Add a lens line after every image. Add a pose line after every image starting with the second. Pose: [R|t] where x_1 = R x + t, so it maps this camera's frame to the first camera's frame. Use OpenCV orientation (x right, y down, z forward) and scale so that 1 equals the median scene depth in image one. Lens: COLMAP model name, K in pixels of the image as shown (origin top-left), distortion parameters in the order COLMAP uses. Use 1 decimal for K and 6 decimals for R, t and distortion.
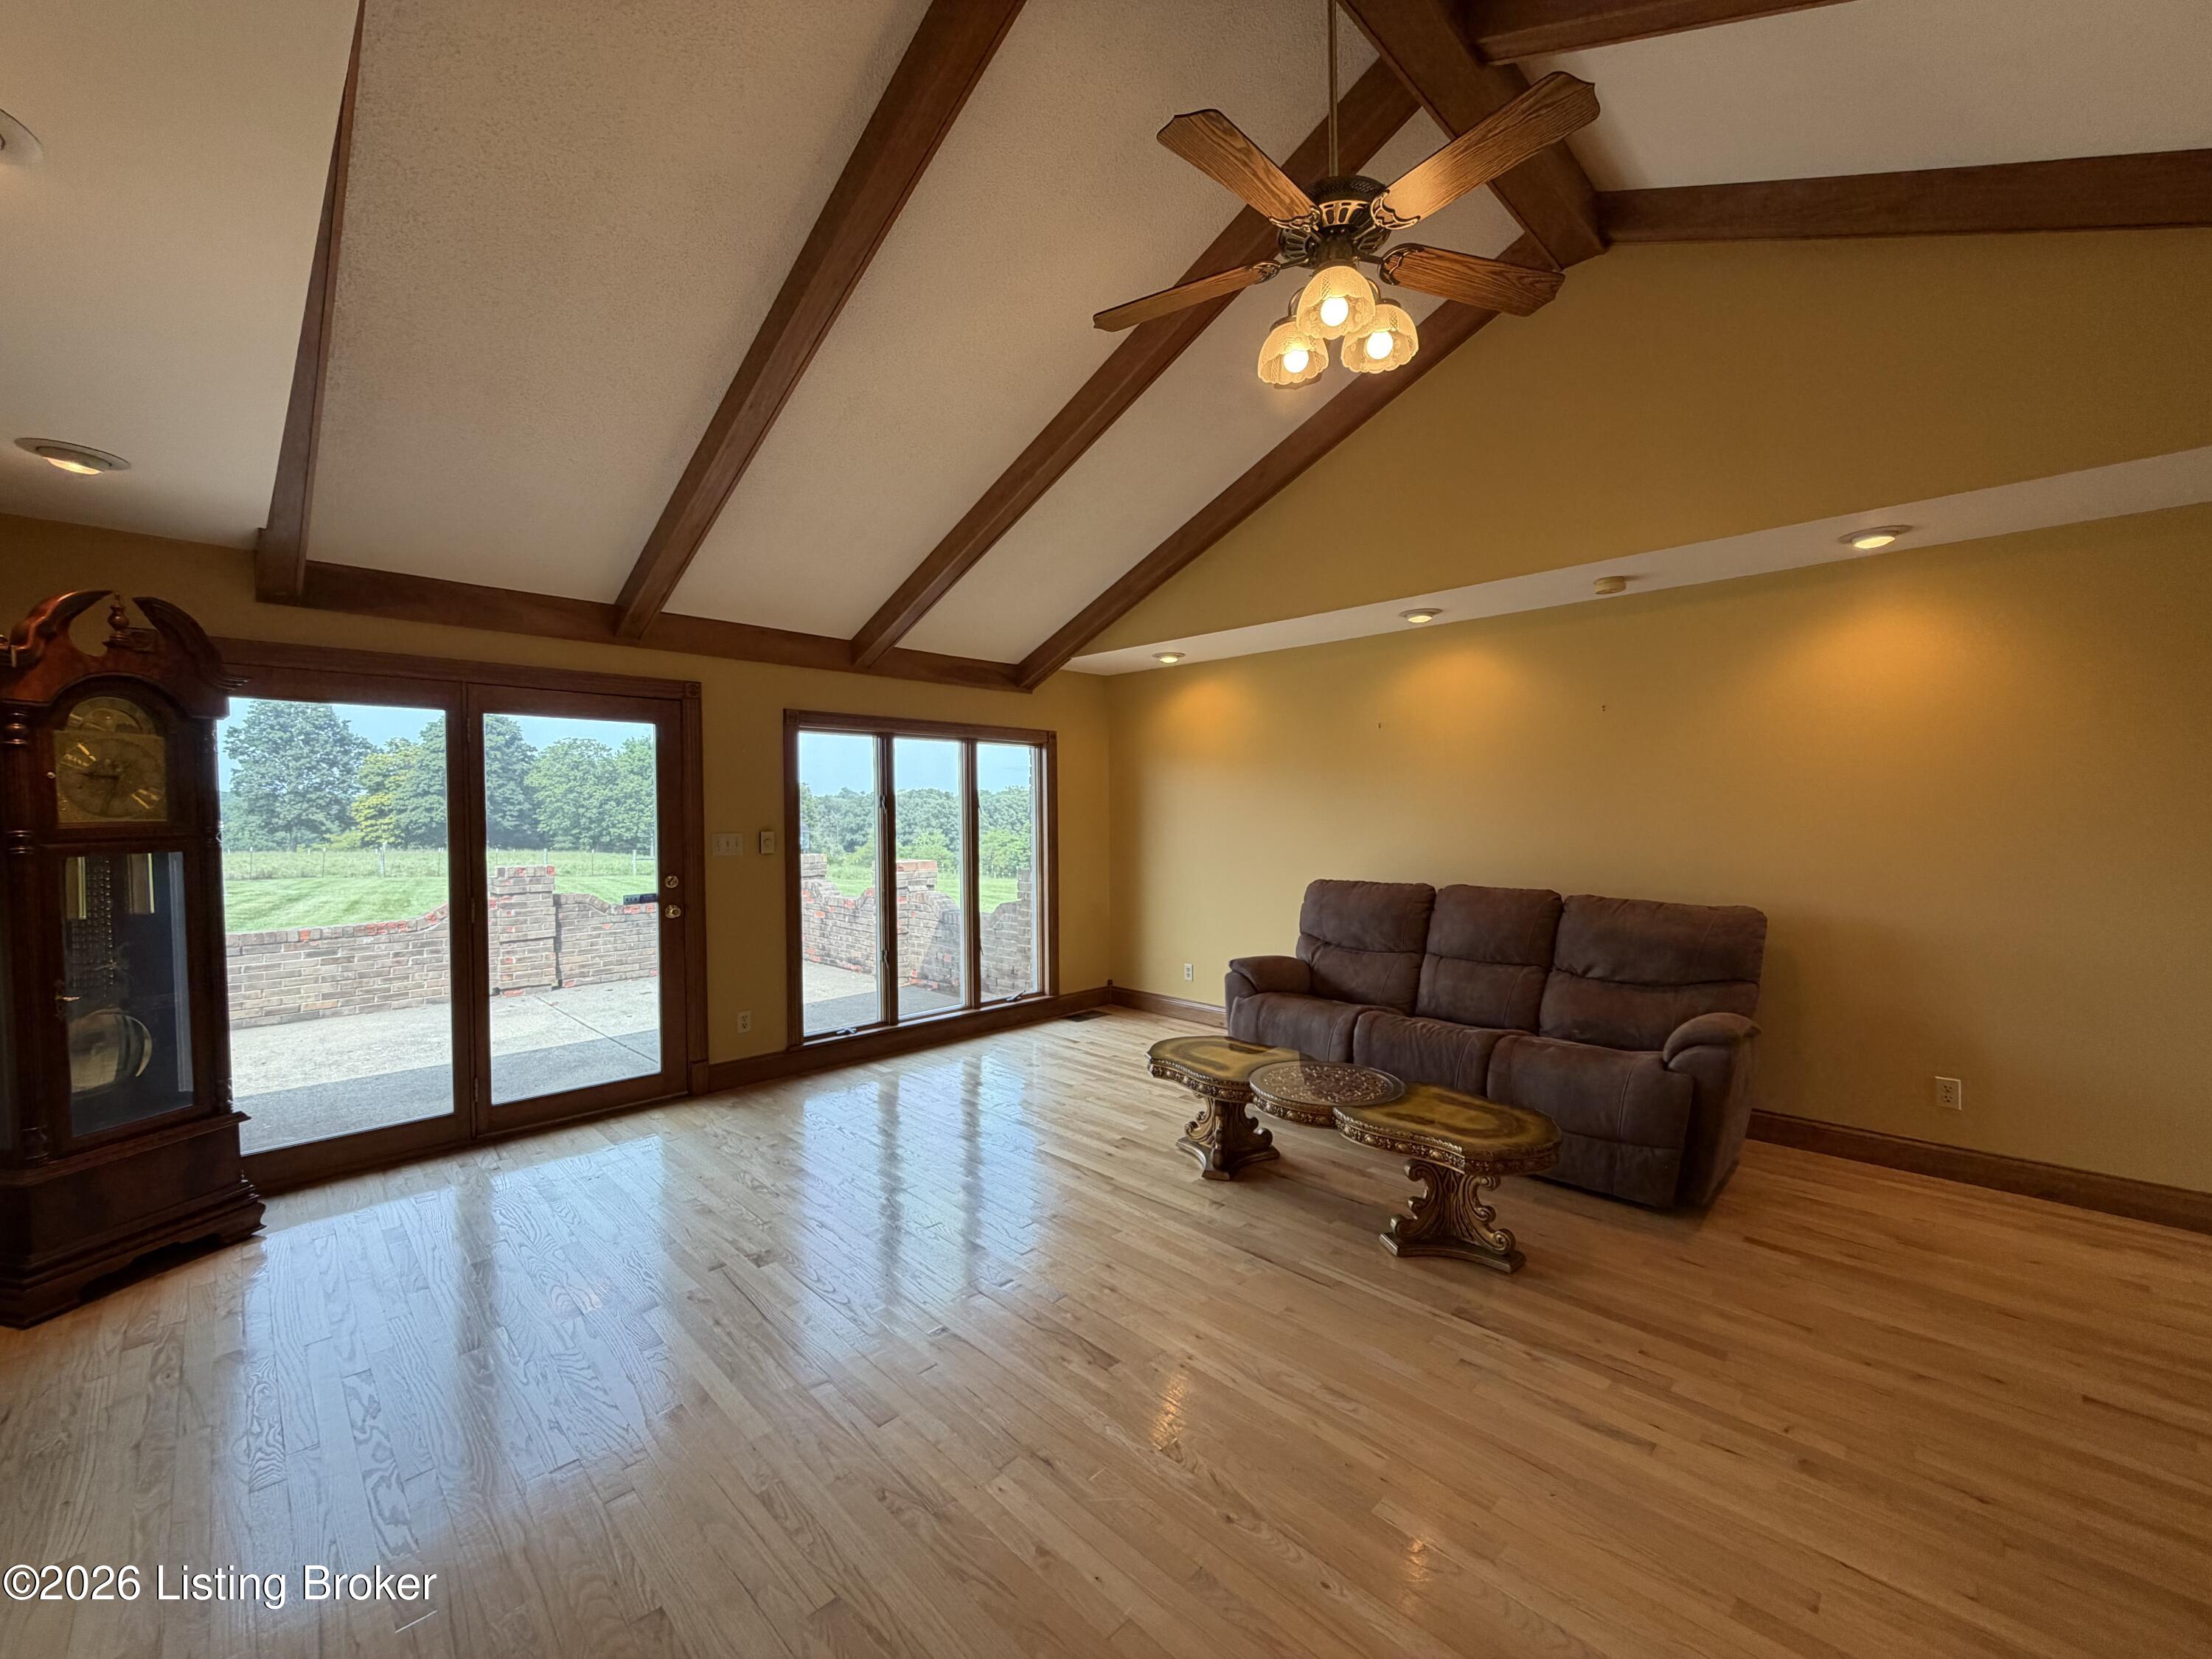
lens RADIAL K [[881.9, 0, 1102.5], [0, 881.9, 830.9], [0, 0, 1]] dist [0.000268, 0.000083]
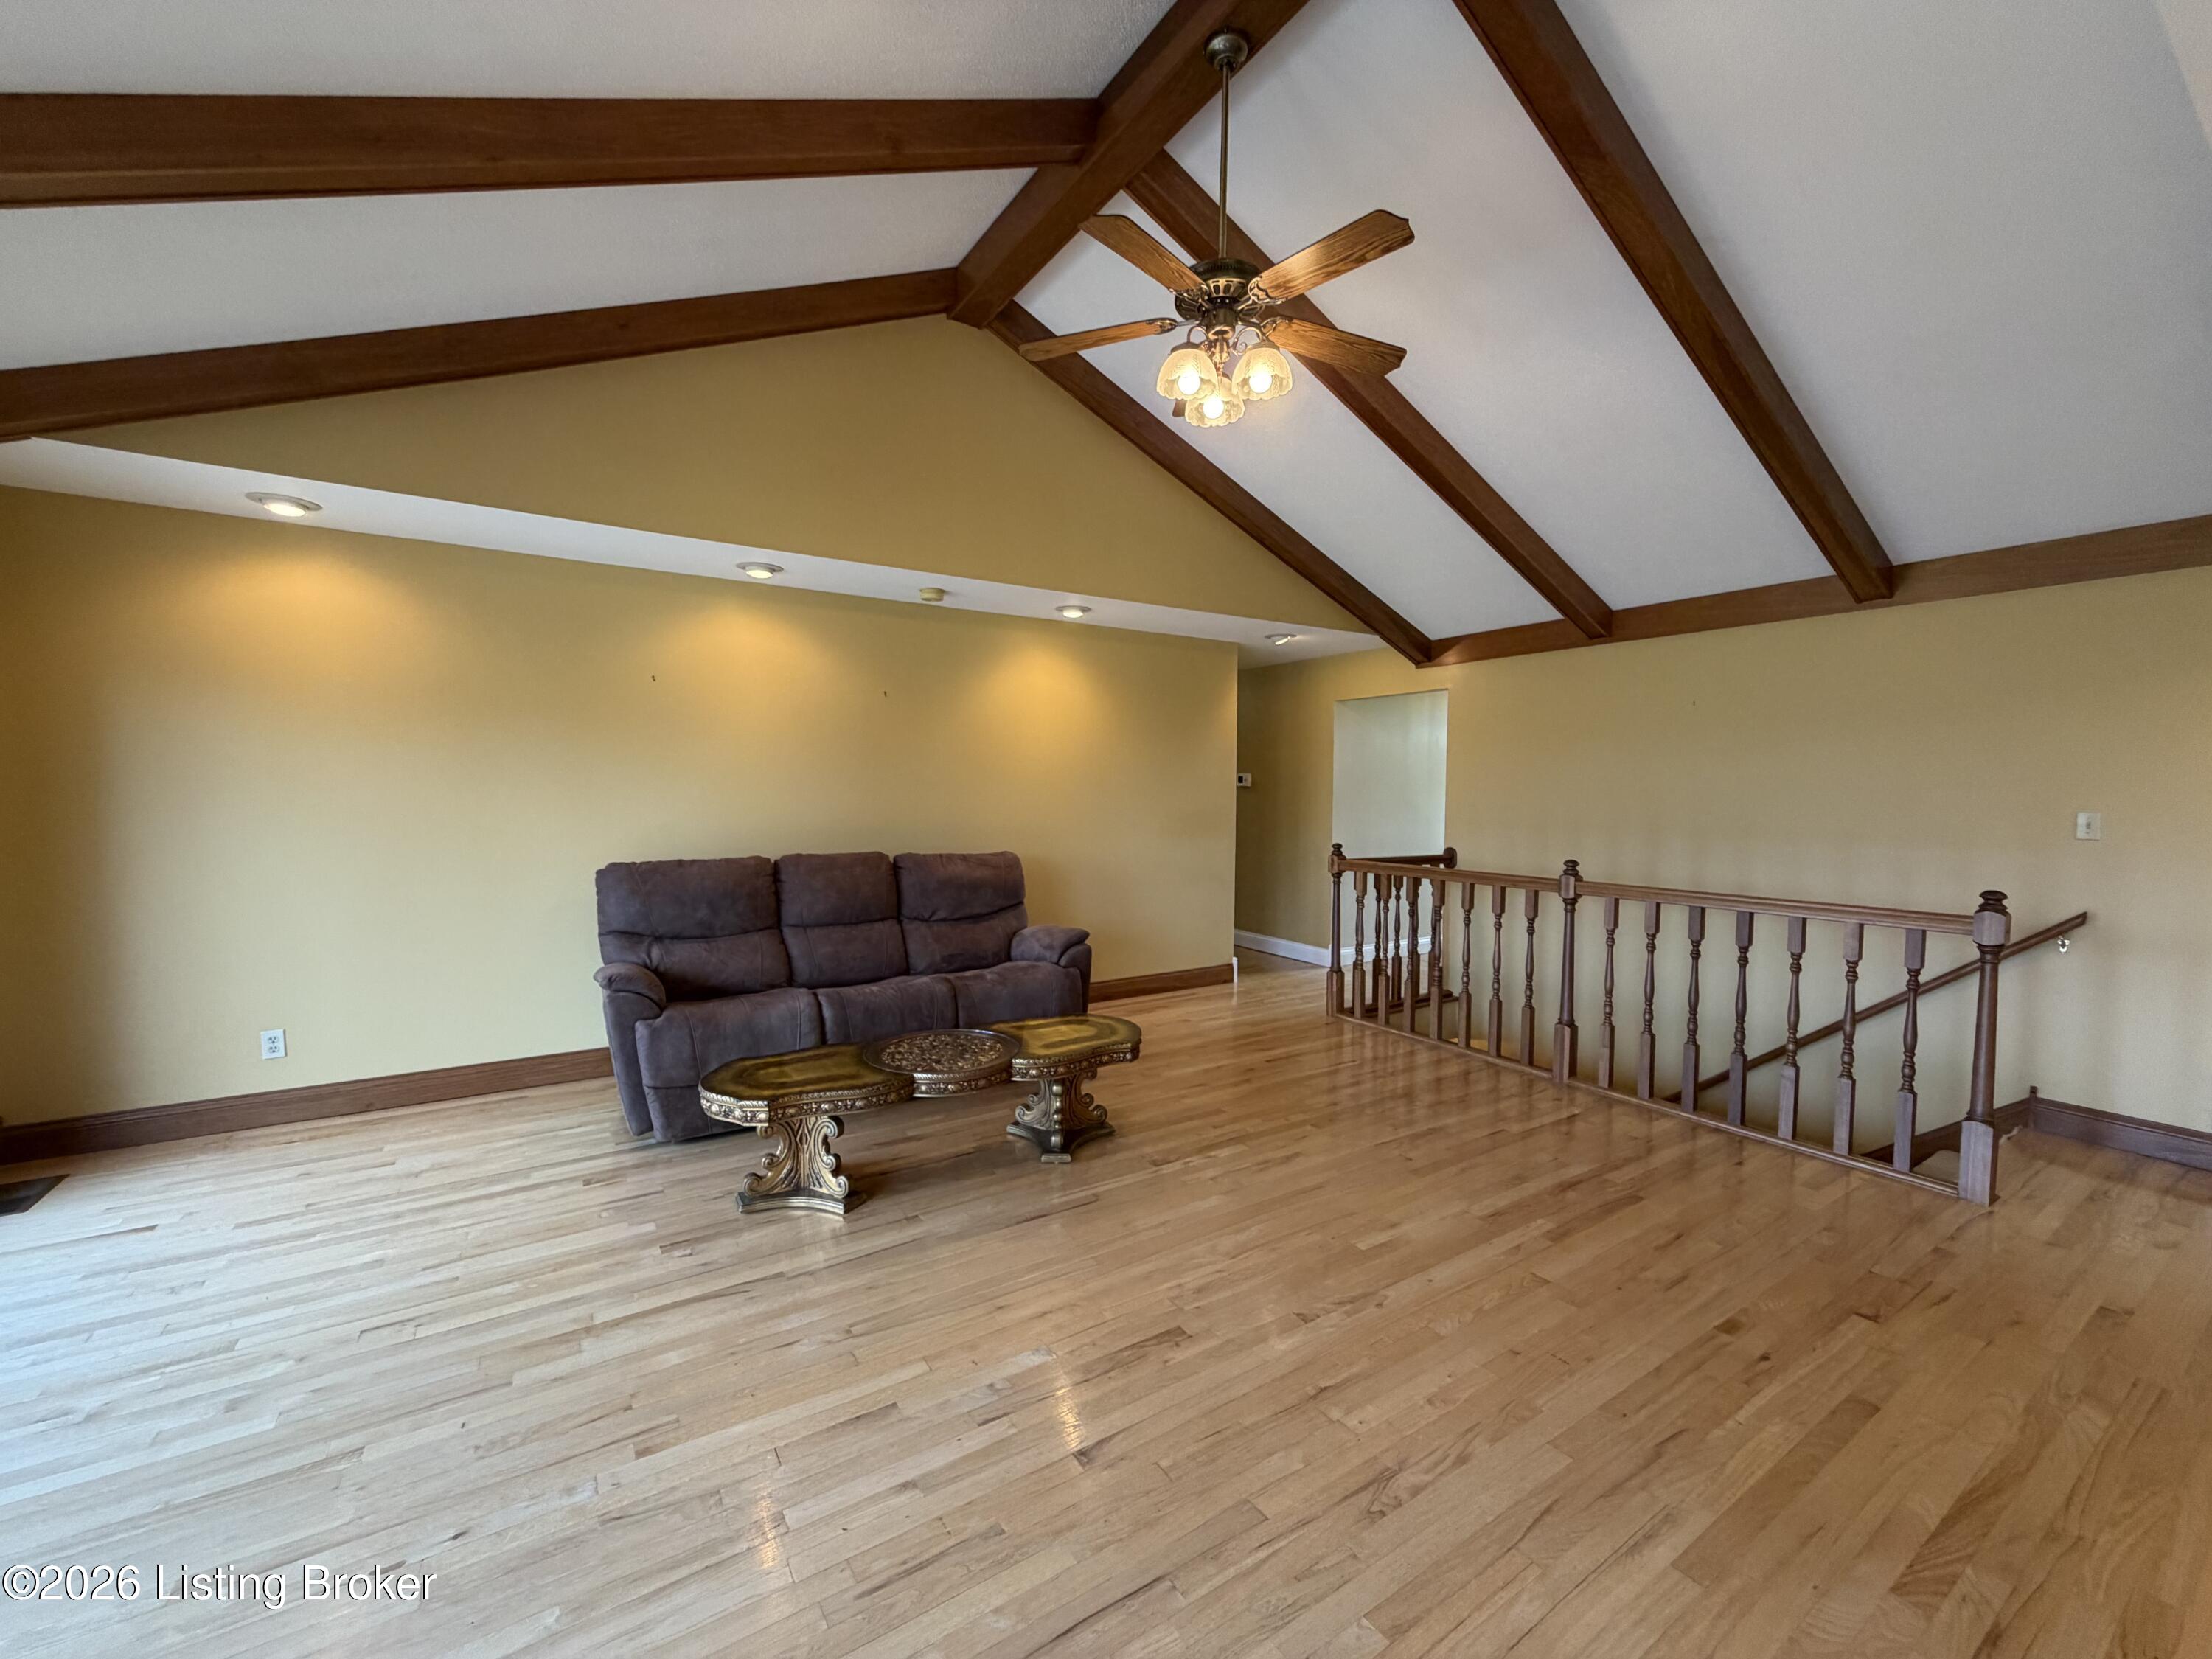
lens RADIAL K [[880.7, 0, 1103.7], [0, 880.7, 831.3], [0, 0, 1]] dist [0.000546, -0.000036]
pose [[0.209719, -0.040186, 0.976935, -0.586250], [0.011609, 0.999187, 0.038609, 0.001716], [-0.977693, 0.003244, 0.210015, 0.539093]]
